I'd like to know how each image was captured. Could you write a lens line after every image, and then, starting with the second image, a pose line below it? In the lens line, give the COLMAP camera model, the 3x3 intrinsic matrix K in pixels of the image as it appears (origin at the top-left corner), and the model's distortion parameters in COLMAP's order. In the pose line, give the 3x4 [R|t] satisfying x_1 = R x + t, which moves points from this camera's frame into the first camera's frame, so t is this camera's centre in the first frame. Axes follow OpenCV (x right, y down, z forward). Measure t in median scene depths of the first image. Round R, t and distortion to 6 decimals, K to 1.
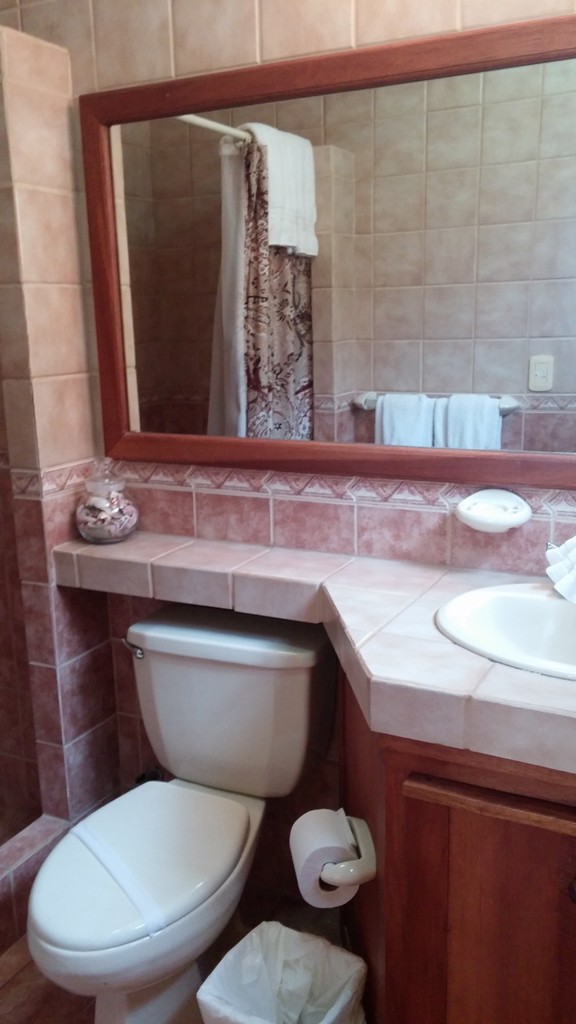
lens RADIAL K [[885.7, 0, 287.1], [0, 885.7, 507.7], [0, 0, 1]] dist [0.077542, -0.106832]
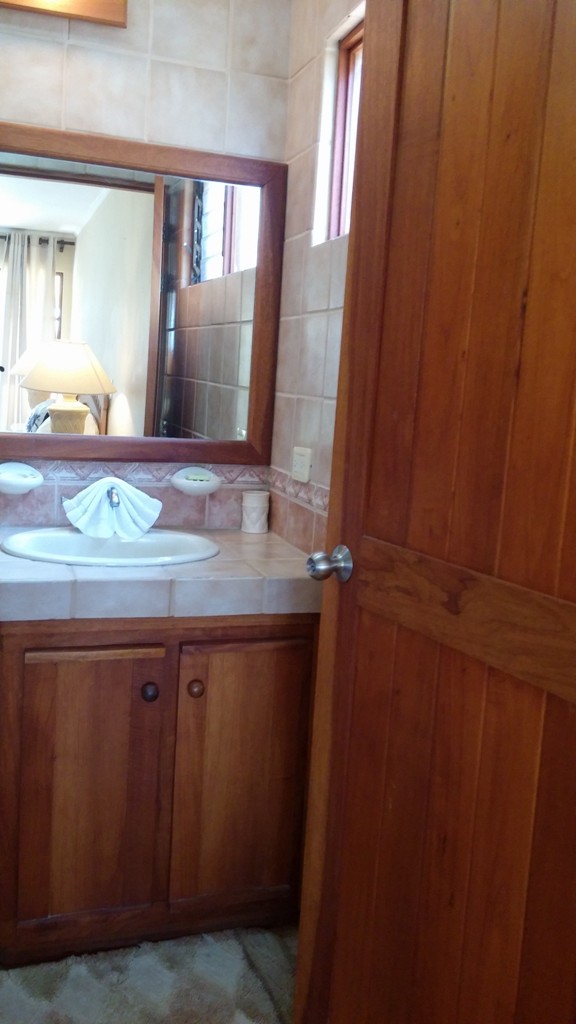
lens RADIAL K [[885.7, 0, 287.3], [0, 885.7, 513.4], [0, 0, 1]] dist [0.077542, -0.106832]
pose [[0.702052, -0.043536, 0.710793, -0.317633], [0.082278, 0.996404, -0.020237, 0.086065], [-0.707356, 0.072690, 0.703110, -0.158364]]
